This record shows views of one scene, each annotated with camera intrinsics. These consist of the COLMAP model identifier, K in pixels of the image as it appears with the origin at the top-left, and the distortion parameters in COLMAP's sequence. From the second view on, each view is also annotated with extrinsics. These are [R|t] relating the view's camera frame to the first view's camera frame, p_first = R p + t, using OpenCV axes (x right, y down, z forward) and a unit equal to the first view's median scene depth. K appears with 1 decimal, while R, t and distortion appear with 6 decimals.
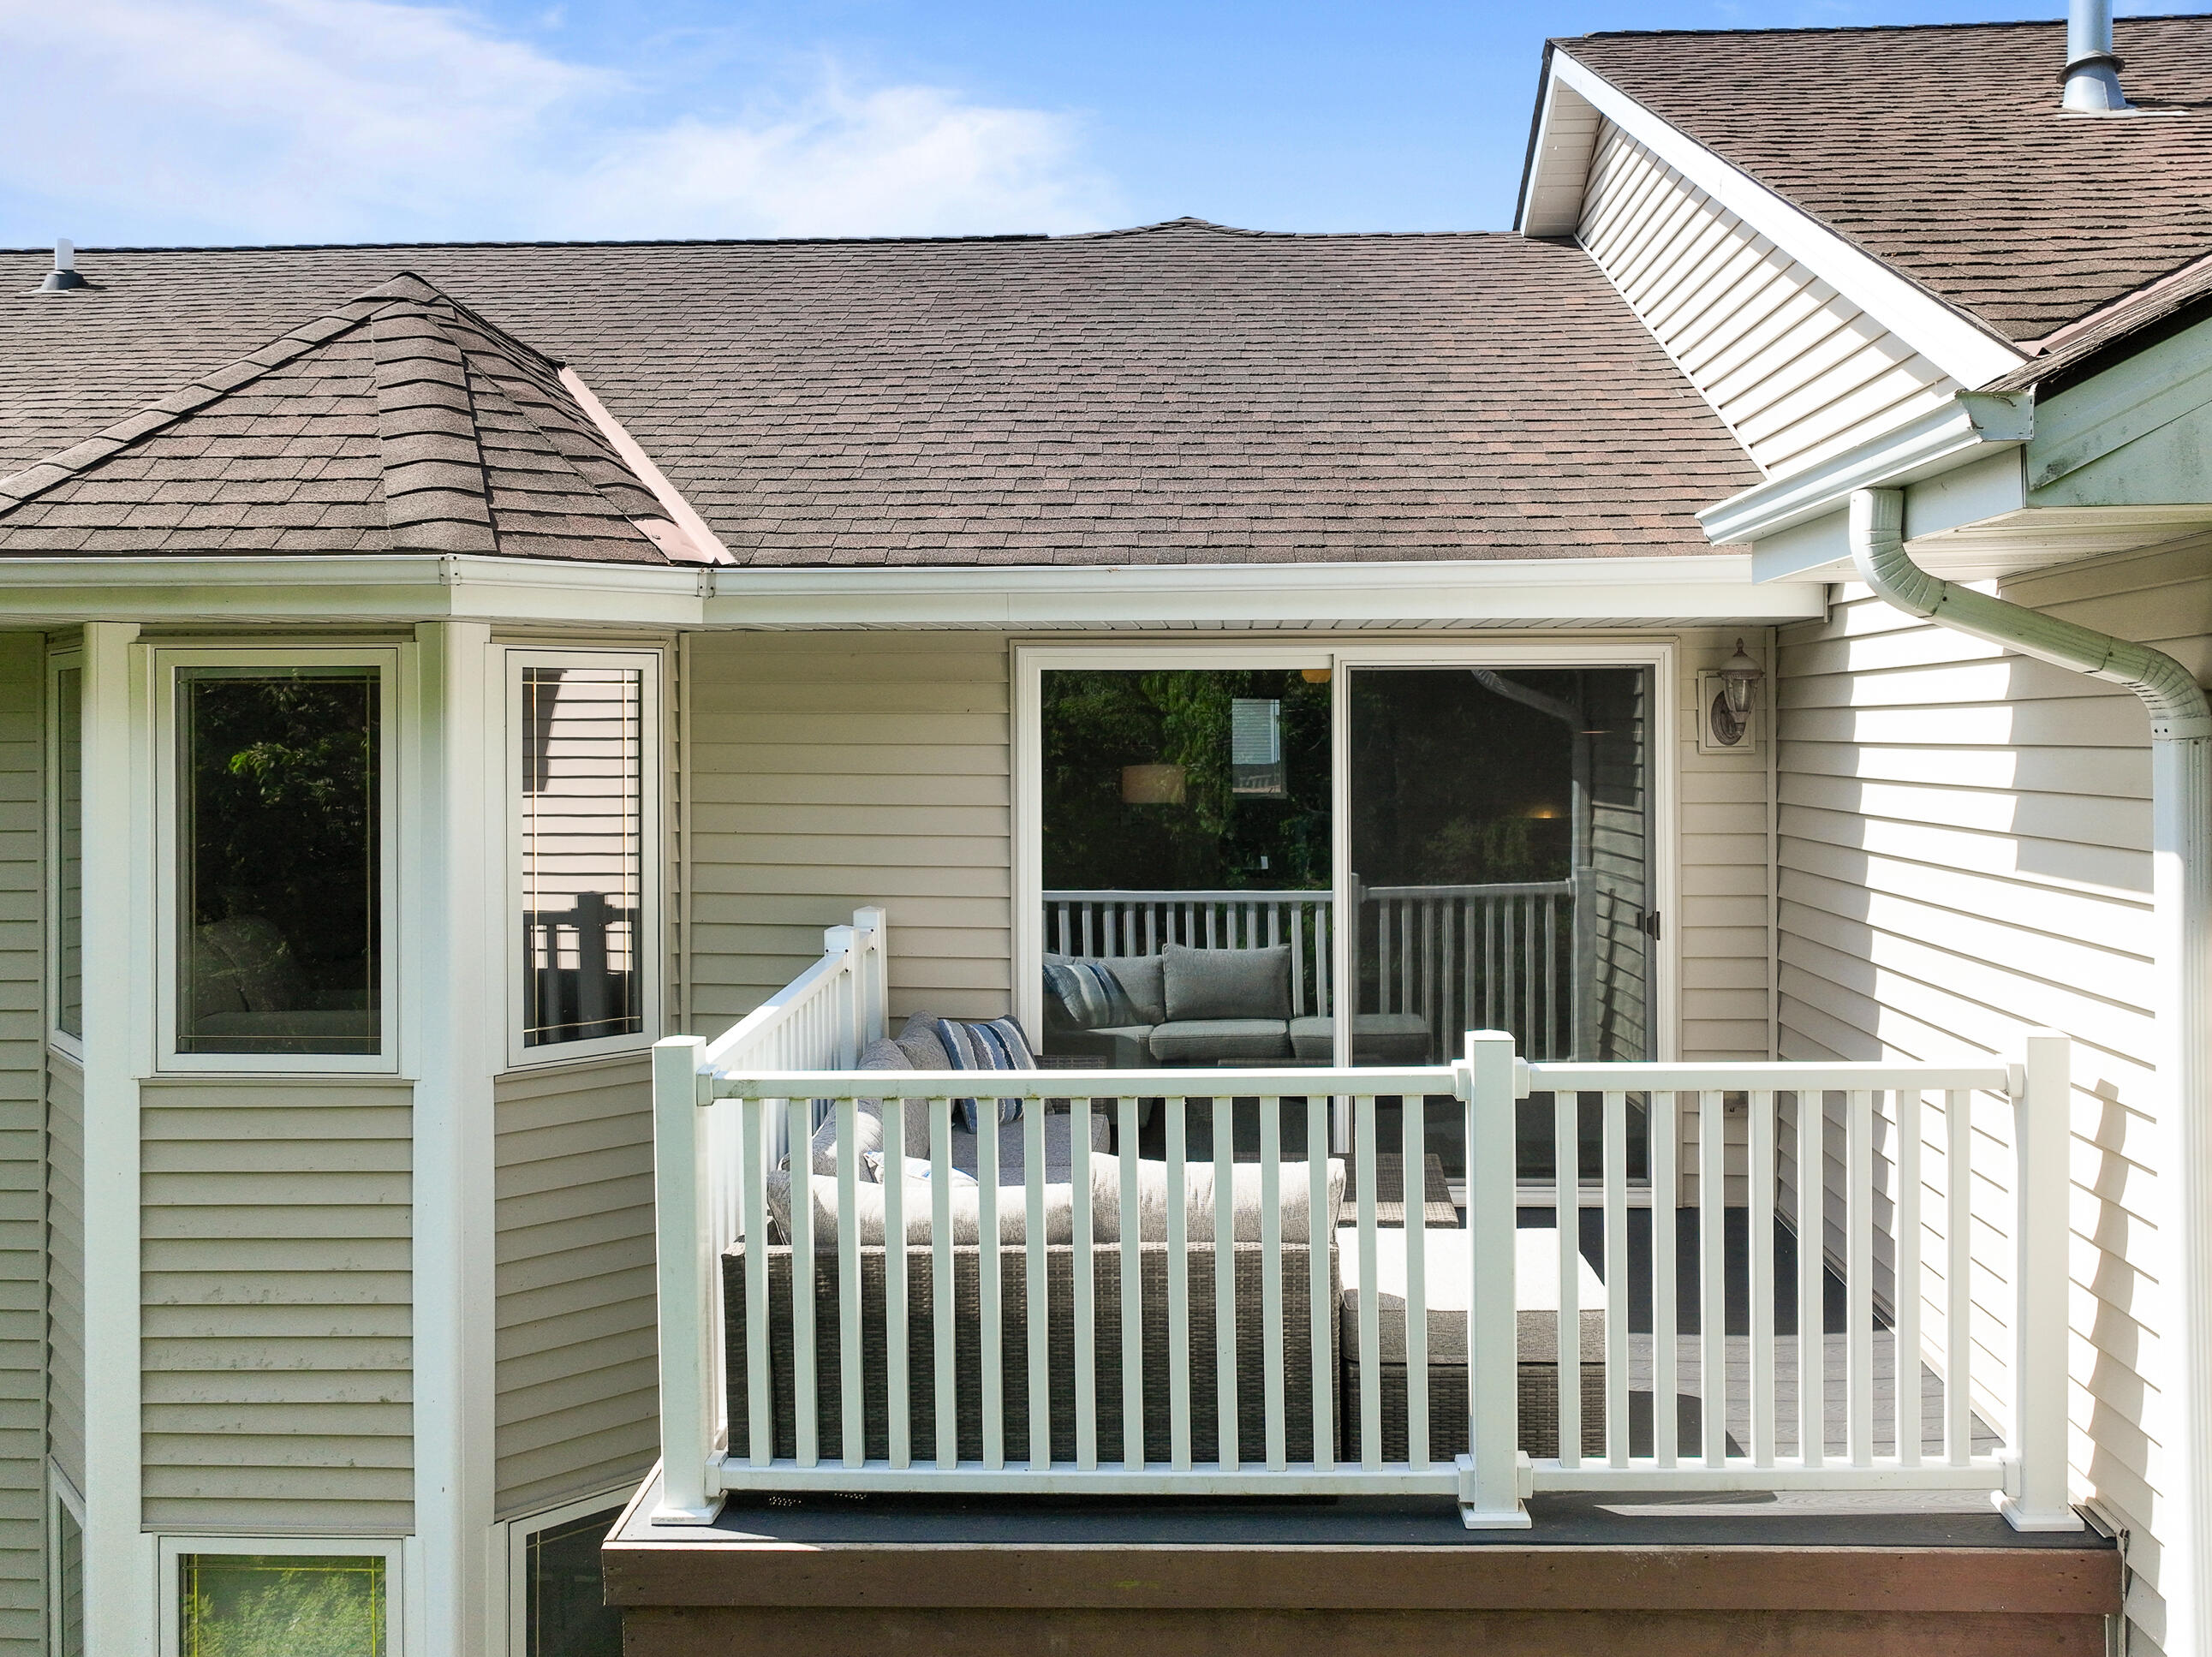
lens RADIAL K [[1606.5, 0, 1107.2], [0, 1606.5, 790.4], [0, 0, 1]] dist [0.004655, 0.004967]
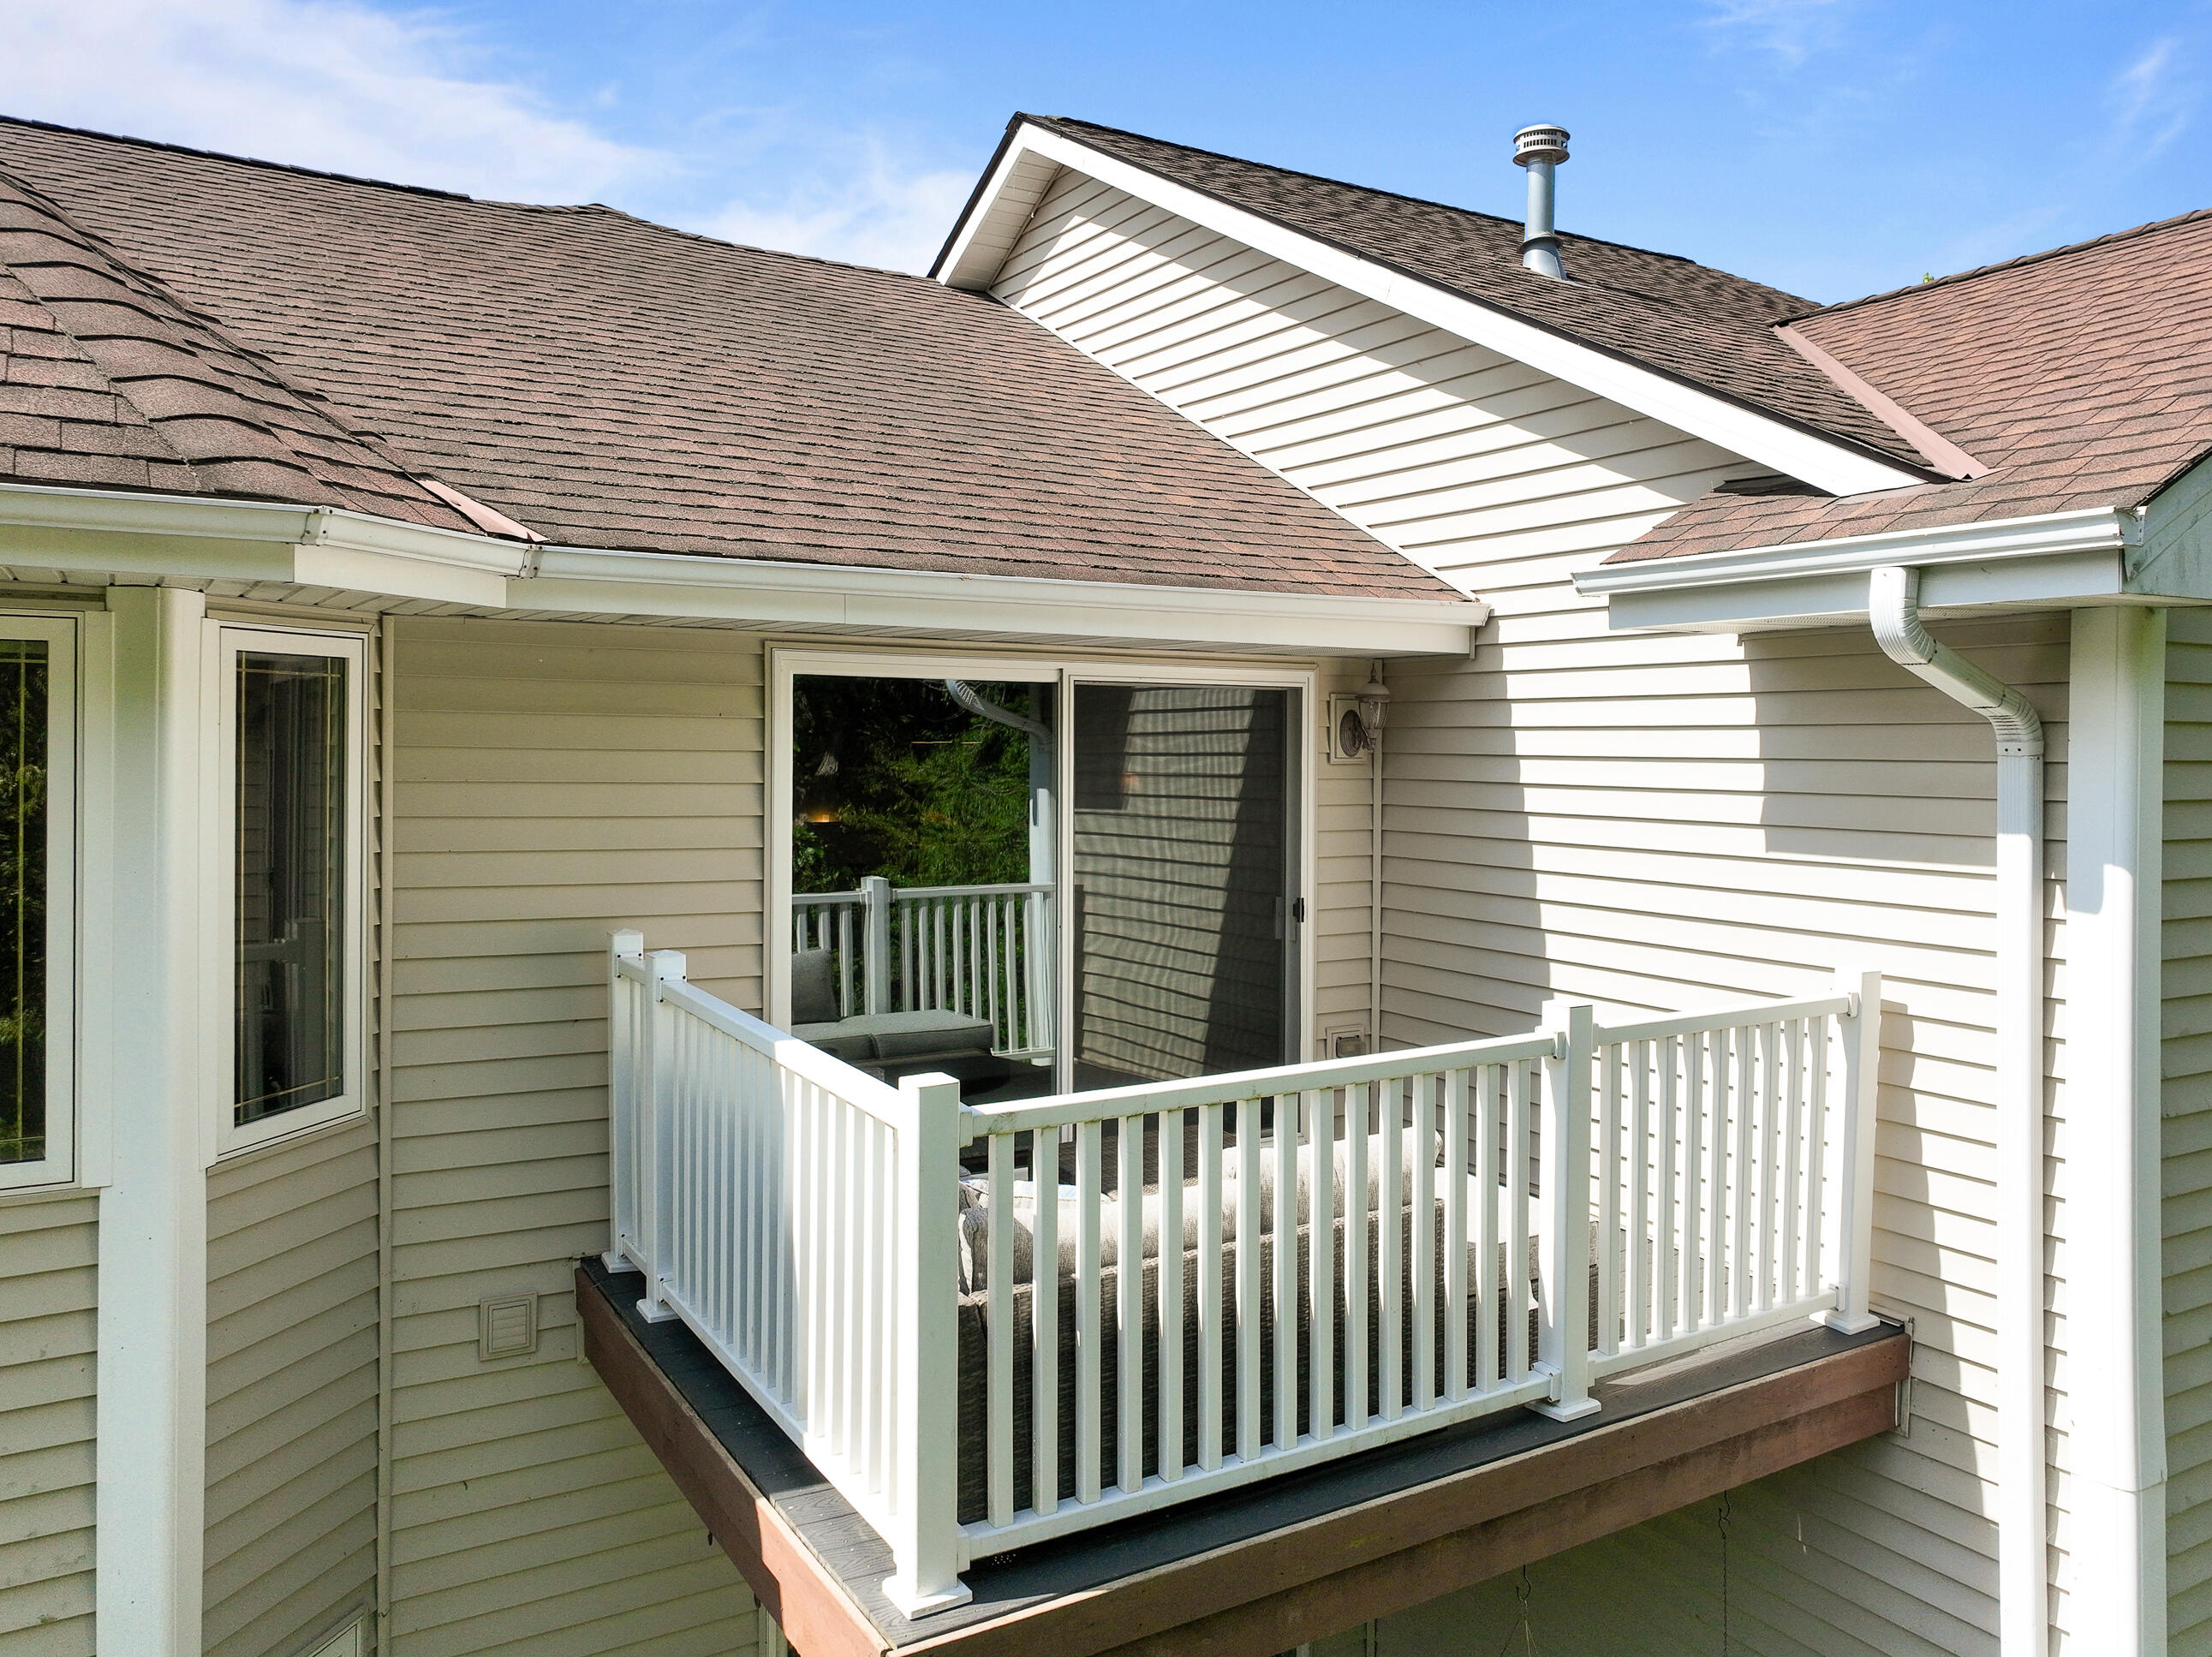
lens RADIAL K [[1528.7, 0, 1105.7], [0, 1528.7, 799.8], [0, 0, 1]] dist [-0.000178, 0.006035]
pose [[0.855567, -0.008679, 0.517619, -0.392786], [0.007262, 0.999962, 0.004764, -0.002925], [-0.517641, -0.000317, 0.855598, 0.133021]]
